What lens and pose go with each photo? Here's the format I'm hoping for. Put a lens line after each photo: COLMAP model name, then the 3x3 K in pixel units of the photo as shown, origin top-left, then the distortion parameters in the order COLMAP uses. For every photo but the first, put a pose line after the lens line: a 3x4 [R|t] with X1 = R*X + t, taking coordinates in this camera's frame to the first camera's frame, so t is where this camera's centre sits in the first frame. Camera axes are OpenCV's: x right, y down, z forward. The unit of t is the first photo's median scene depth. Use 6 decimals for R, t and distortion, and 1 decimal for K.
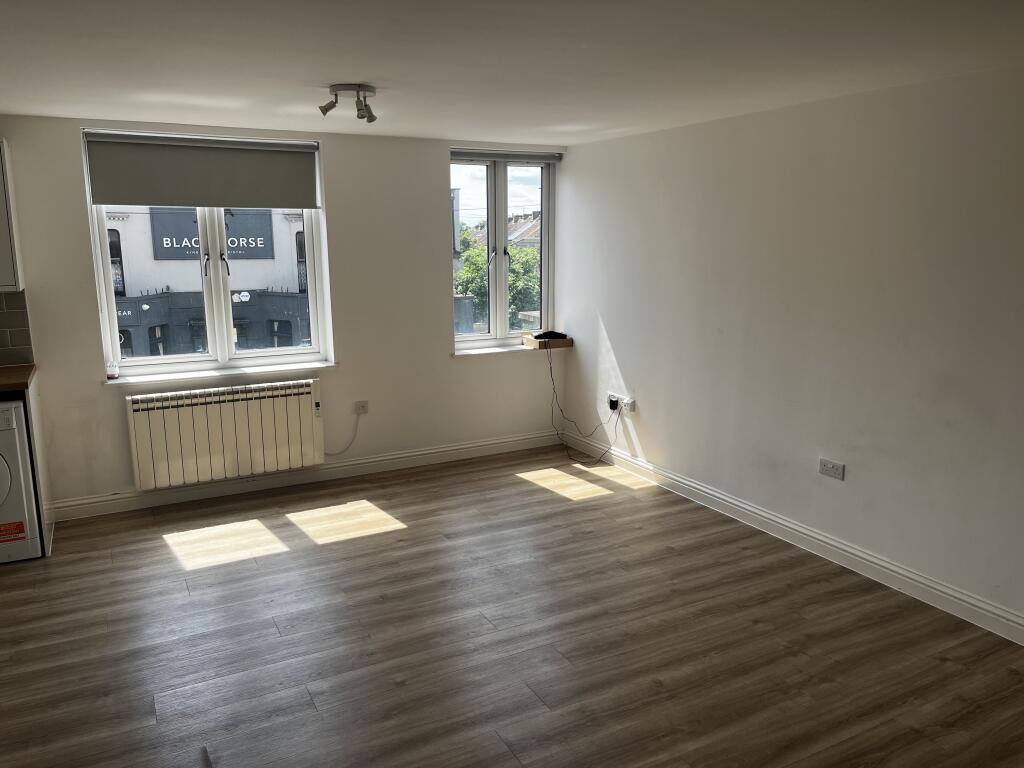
lens RADIAL K [[776.8, 0, 515.7], [0, 776.8, 380.1], [0, 0, 1]] dist [0.038275, -0.053762]
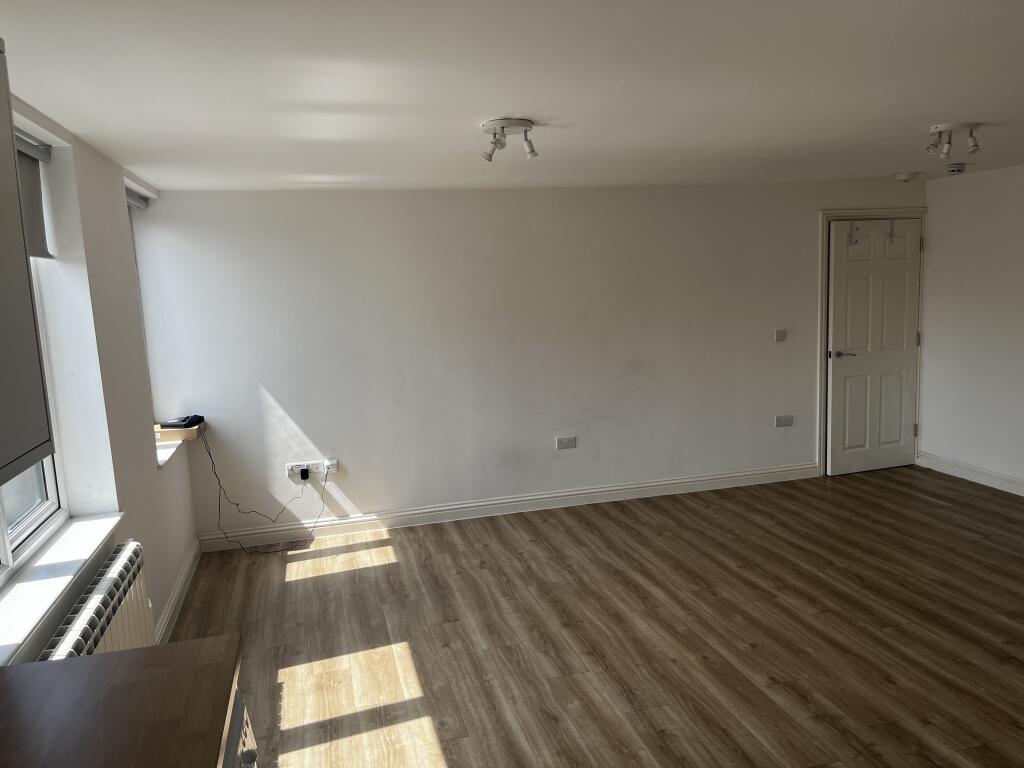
lens RADIAL K [[776.8, 0, 509.4], [0, 776.8, 385.8], [0, 0, 1]] dist [0.038275, -0.053762]
pose [[0.232177, -0.137077, 0.962966, -0.960365], [0.226384, 0.970447, 0.083559, -0.127775], [-0.945962, 0.198600, 0.256348, 0.704363]]
